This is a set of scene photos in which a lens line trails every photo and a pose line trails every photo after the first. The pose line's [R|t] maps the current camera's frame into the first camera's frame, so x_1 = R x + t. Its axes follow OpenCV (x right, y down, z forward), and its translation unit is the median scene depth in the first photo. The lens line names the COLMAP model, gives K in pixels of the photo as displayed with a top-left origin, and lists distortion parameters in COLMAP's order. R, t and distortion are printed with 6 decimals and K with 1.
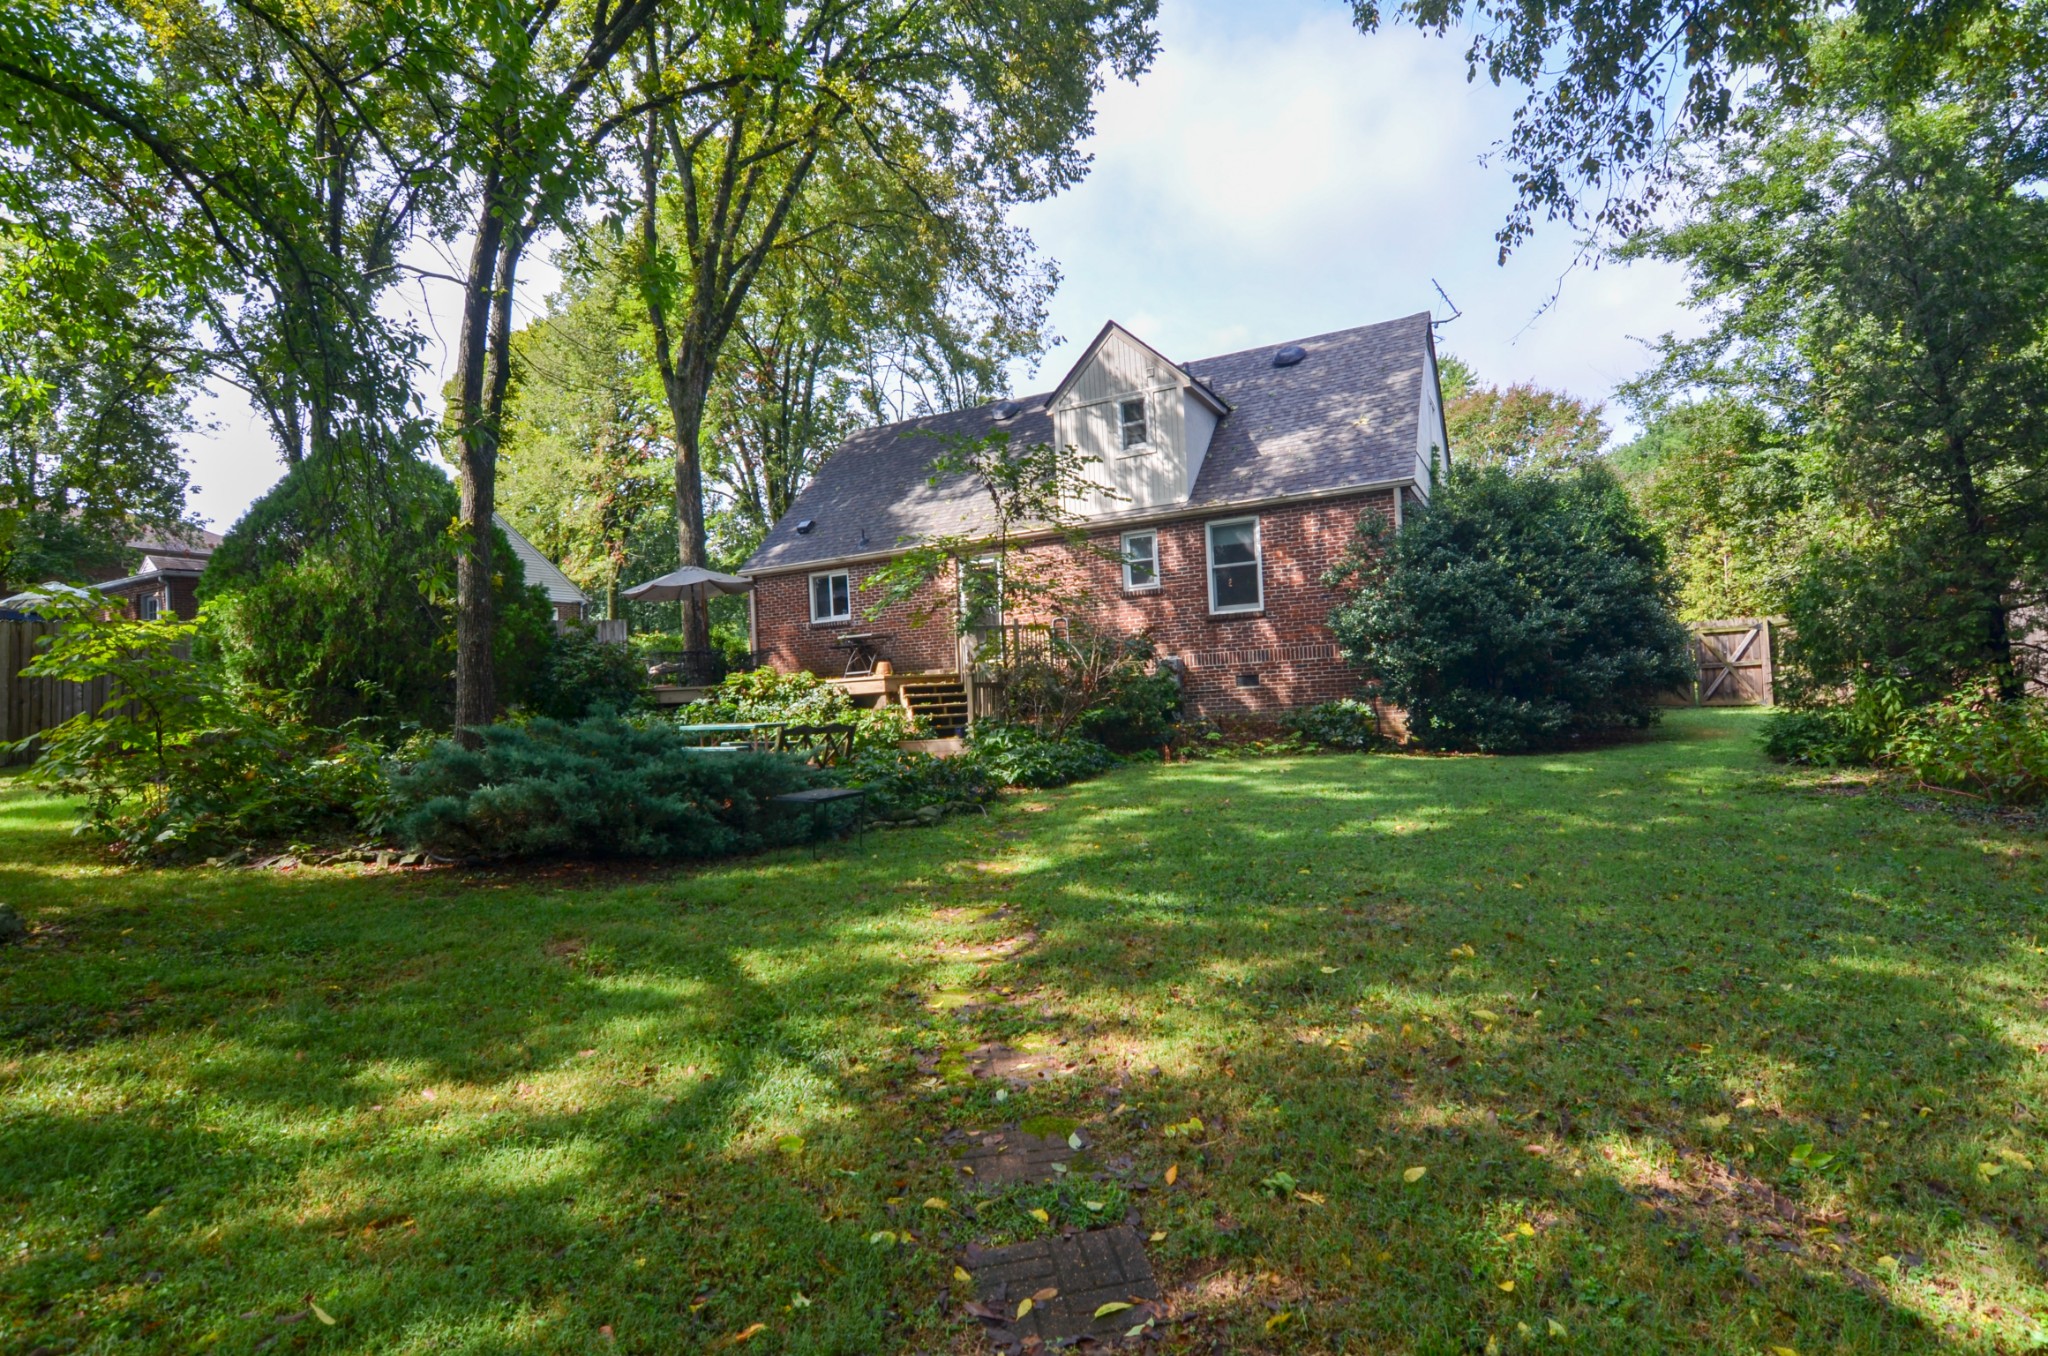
lens RADIAL K [[1000.7, 0, 1024.0], [0, 1000.7, 678.0], [0, 0, 1]] dist [-0.018009, -0.000908]
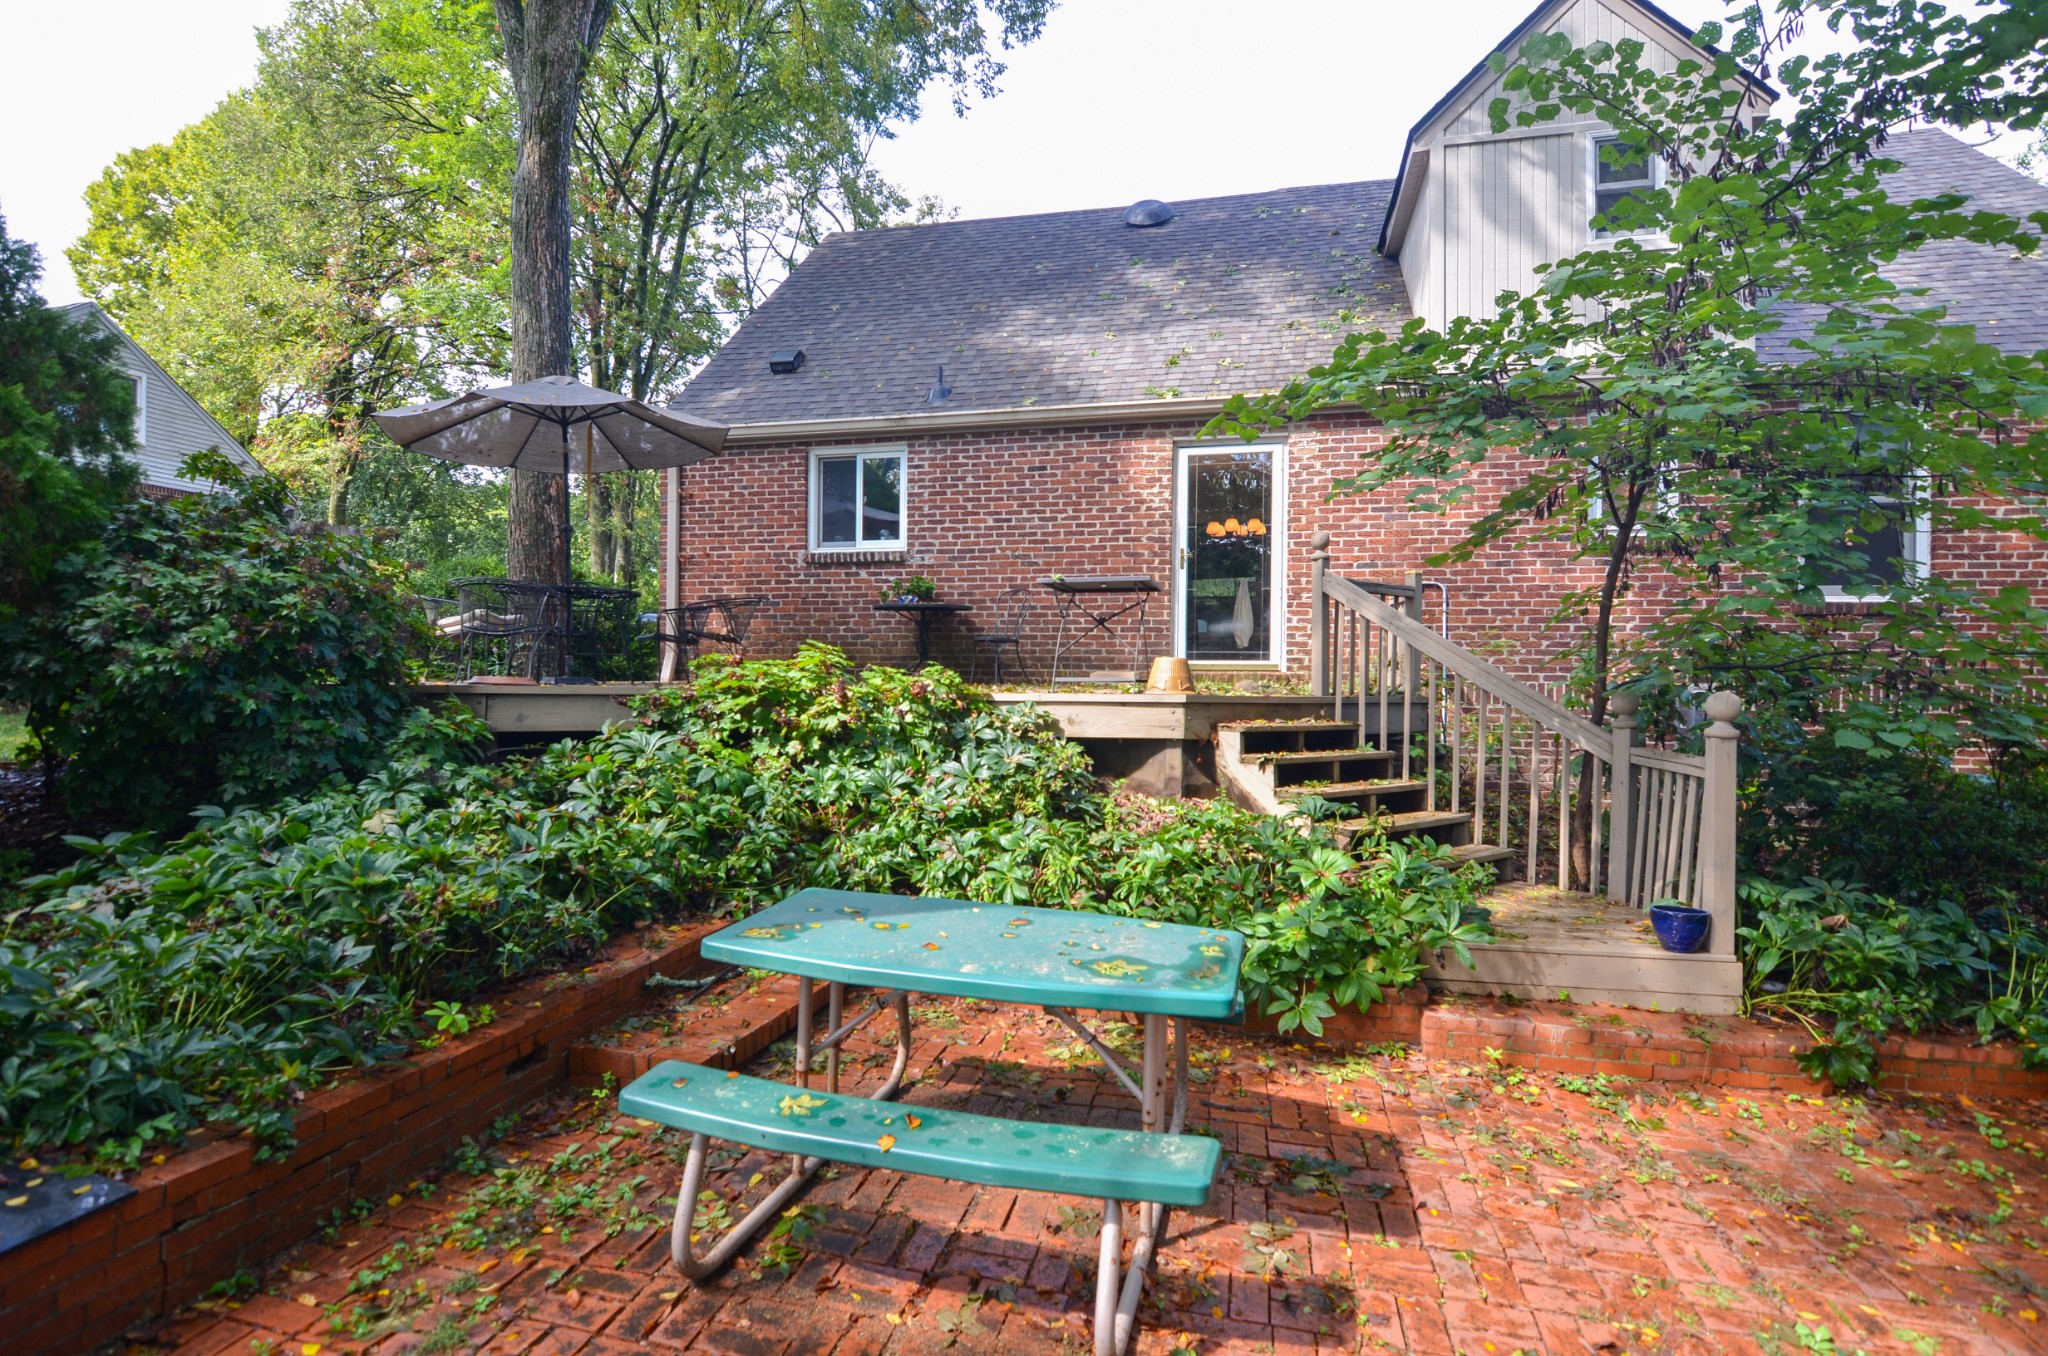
lens RADIAL K [[1000.7, 0, 1024.0], [0, 1000.7, 678.0], [0, 0, 1]] dist [-0.018009, -0.000908]
pose [[0.973176, 0.066407, 0.220270, -0.219102], [-0.069108, 0.997599, 0.004571, -0.004848], [-0.219437, -0.019671, 0.975428, 0.528522]]
